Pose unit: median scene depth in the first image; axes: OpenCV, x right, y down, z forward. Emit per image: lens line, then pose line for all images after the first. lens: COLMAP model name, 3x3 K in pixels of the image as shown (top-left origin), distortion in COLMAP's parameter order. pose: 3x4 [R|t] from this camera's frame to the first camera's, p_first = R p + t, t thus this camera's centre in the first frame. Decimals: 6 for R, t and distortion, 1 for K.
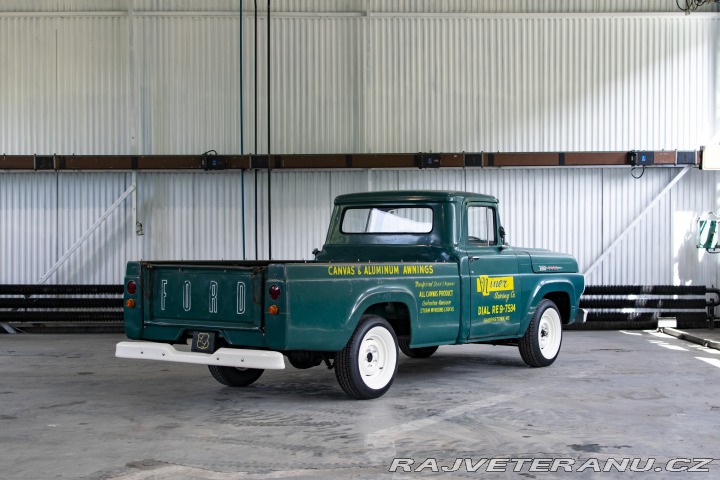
lens RADIAL K [[1199.8, 0, 357.8], [0, 1199.8, 238.6], [0, 0, 1]] dist [0.025779, 0.022297]
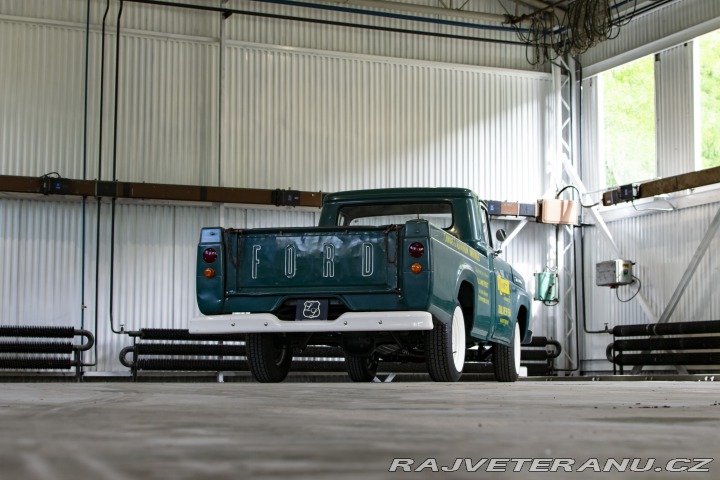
lens RADIAL K [[1327.4, 0, 338.9], [0, 1327.4, 240.2], [0, 0, 1]] dist [0.029194, 0.093998]
pose [[0.931023, 0.044636, 0.362221, -0.276496], [-0.003239, 0.993464, -0.114099, 0.085691], [-0.364947, 0.105055, 0.925082, 0.029583]]
